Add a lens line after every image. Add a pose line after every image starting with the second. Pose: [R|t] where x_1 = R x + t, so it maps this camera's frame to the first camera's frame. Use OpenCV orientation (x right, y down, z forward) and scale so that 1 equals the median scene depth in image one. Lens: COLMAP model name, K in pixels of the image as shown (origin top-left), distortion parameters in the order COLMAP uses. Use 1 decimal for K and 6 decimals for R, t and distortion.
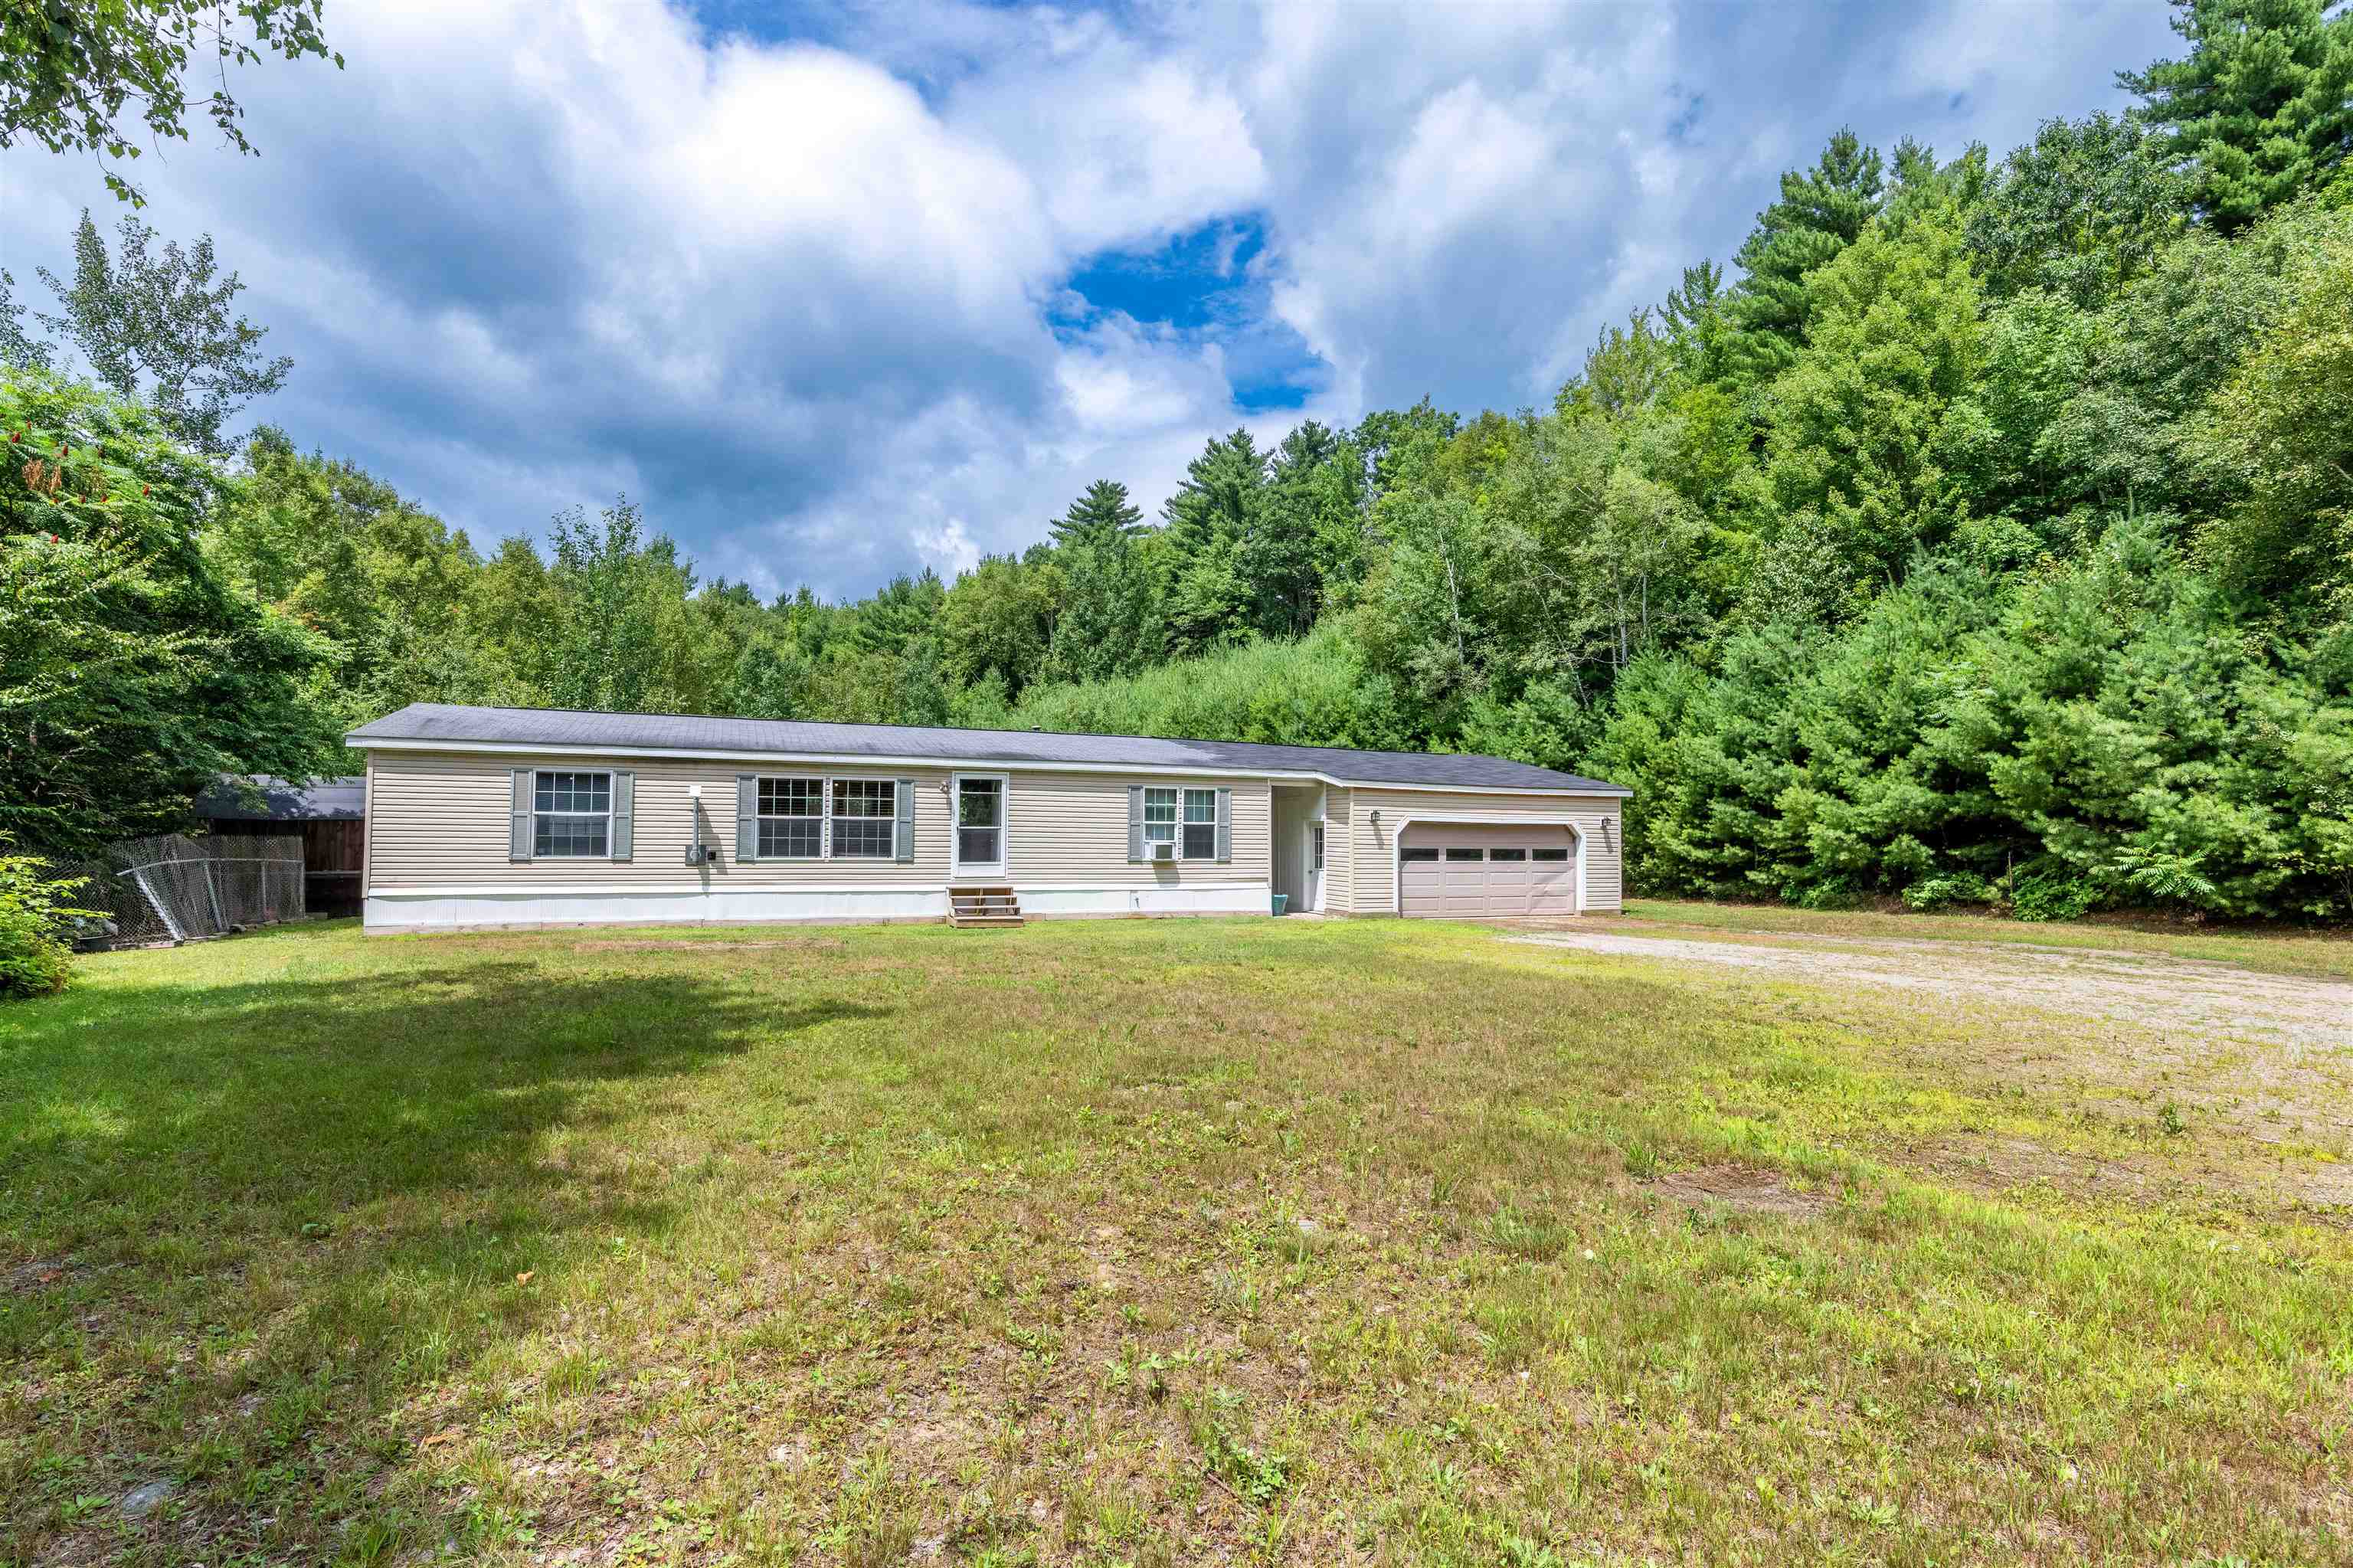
lens RADIAL K [[1134.0, 0, 1176.5], [0, 1134.0, 784.0], [0, 0, 1]] dist [0.008543, -0.000369]
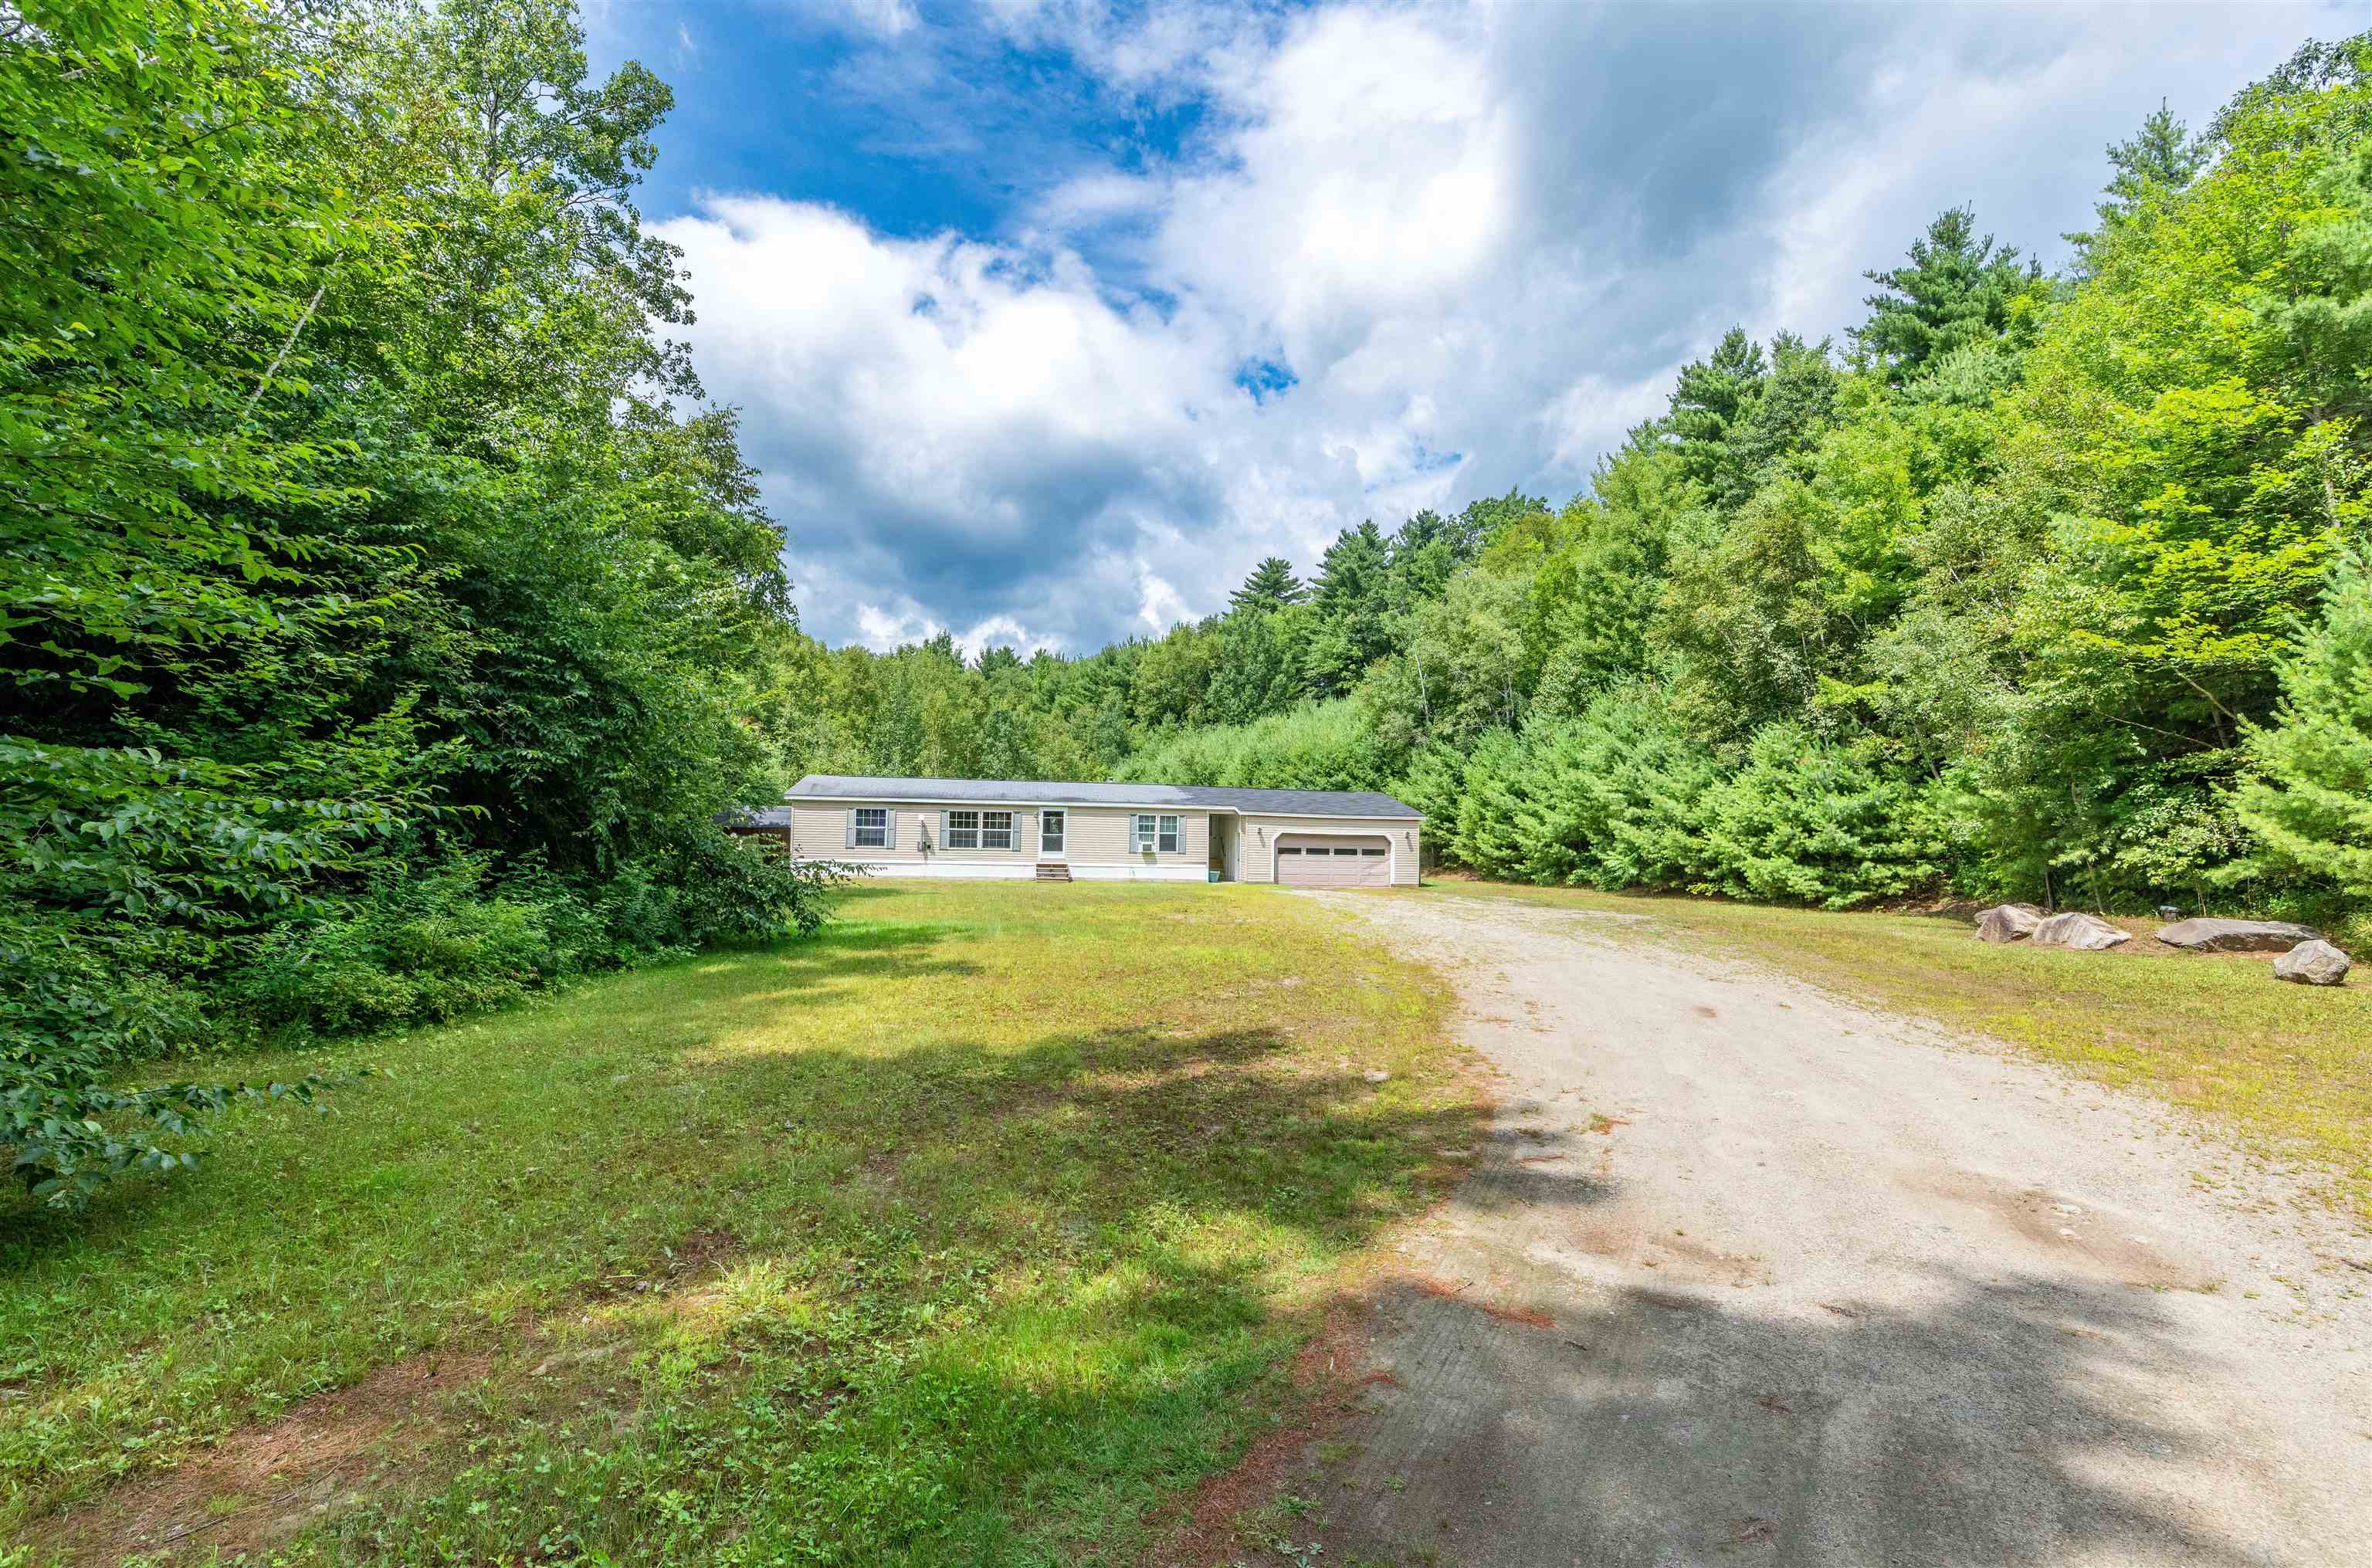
lens RADIAL K [[1008.8, 0, 1186.0], [0, 1008.8, 784.0], [0, 0, 1]] dist [-0.000183, 0.000054]
pose [[0.977541, -0.000468, -0.210745, 0.390308], [-0.000291, 0.999994, -0.003568, -0.041082], [0.210745, 0.003549, 0.977535, -0.642297]]
